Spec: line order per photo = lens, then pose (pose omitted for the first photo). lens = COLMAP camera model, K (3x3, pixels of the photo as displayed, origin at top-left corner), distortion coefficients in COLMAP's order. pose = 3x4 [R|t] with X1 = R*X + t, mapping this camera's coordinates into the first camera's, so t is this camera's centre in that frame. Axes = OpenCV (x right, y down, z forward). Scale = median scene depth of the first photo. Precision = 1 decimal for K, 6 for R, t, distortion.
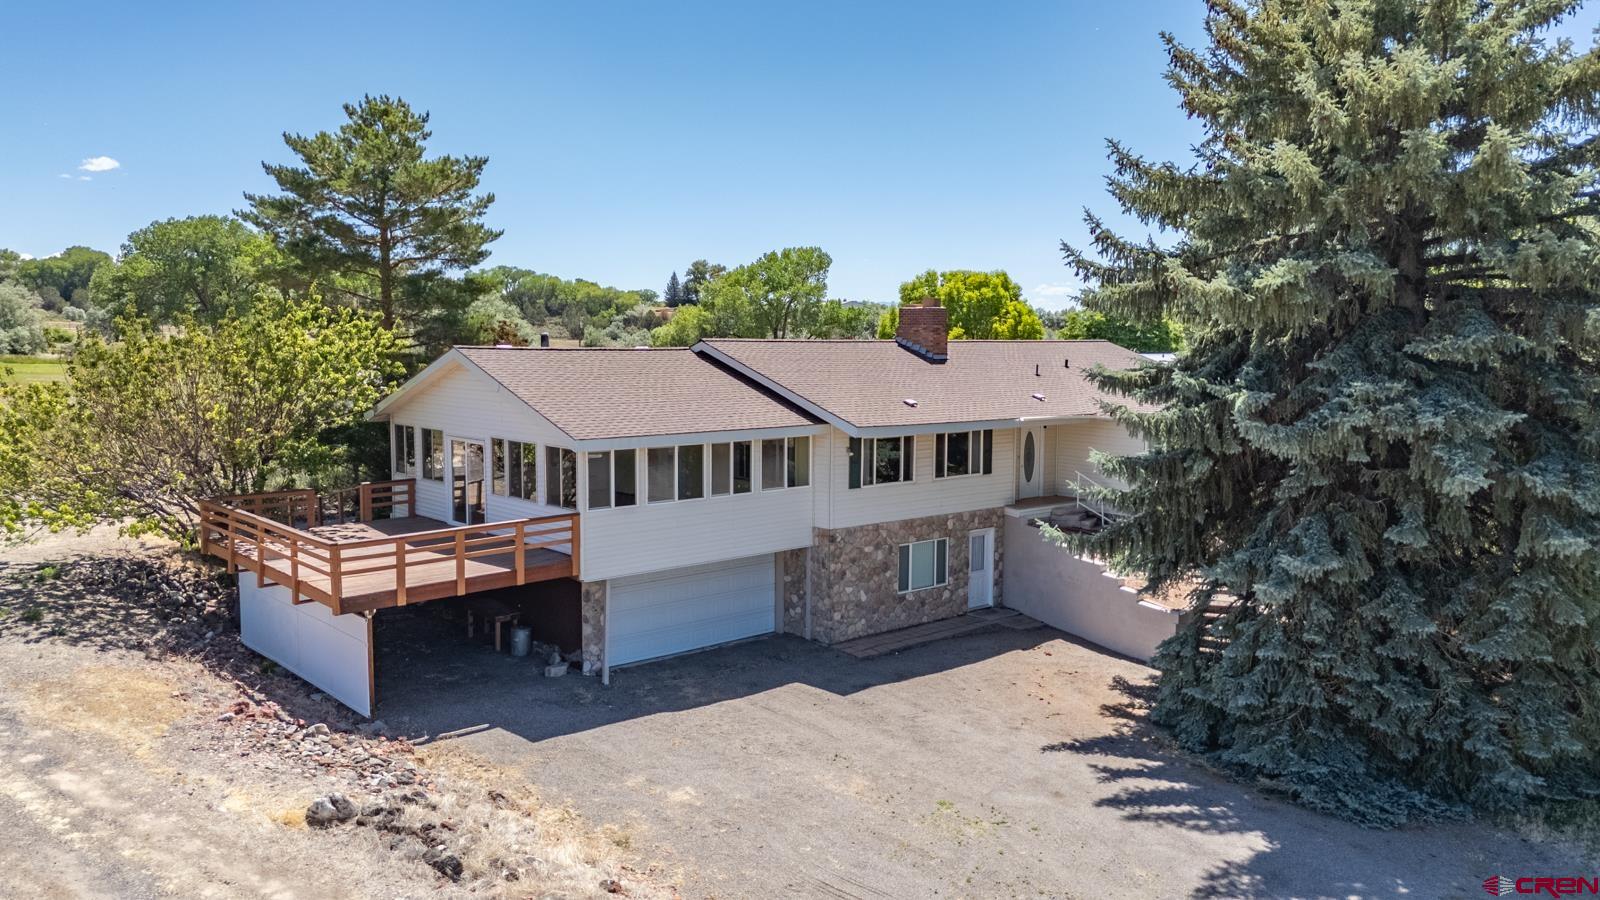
lens RADIAL K [[1197.7, 0, 800.0], [0, 1197.7, 450.0], [0, 0, 1]] dist [0.006619, 0.000763]
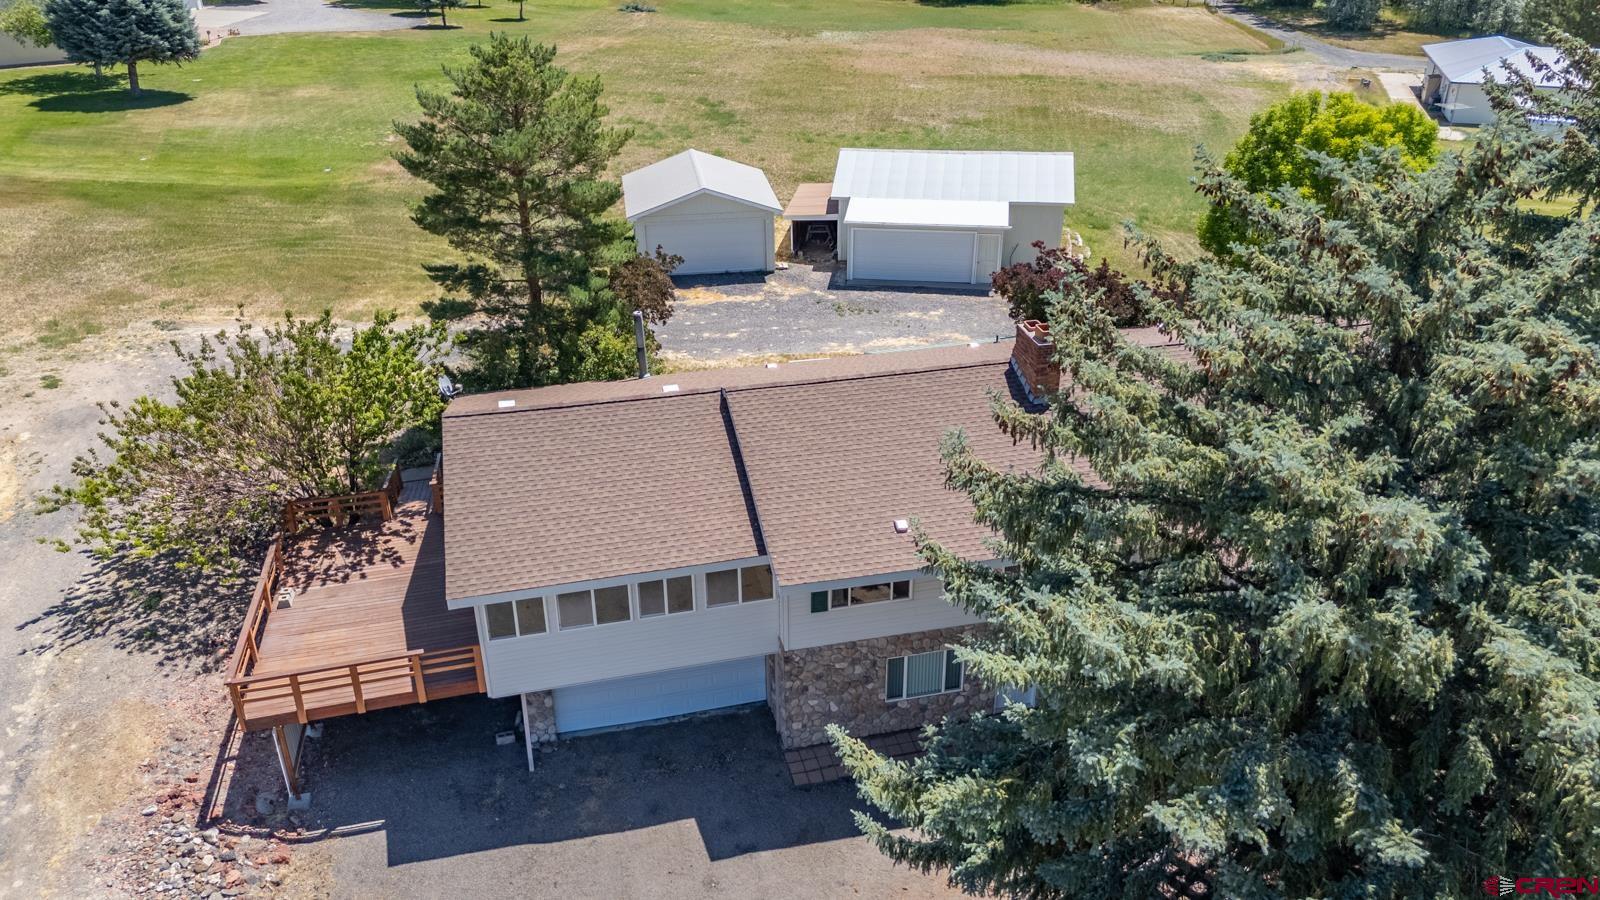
lens RADIAL K [[1197.7, 0, 800.0], [0, 1197.7, 450.0], [0, 0, 1]] dist [0.006619, 0.000763]
pose [[0.874569, 0.201283, -0.441152, 0.457314], [-0.024351, 0.926859, 0.374619, -0.471734], [0.484290, -0.316887, 0.815504, 0.321768]]
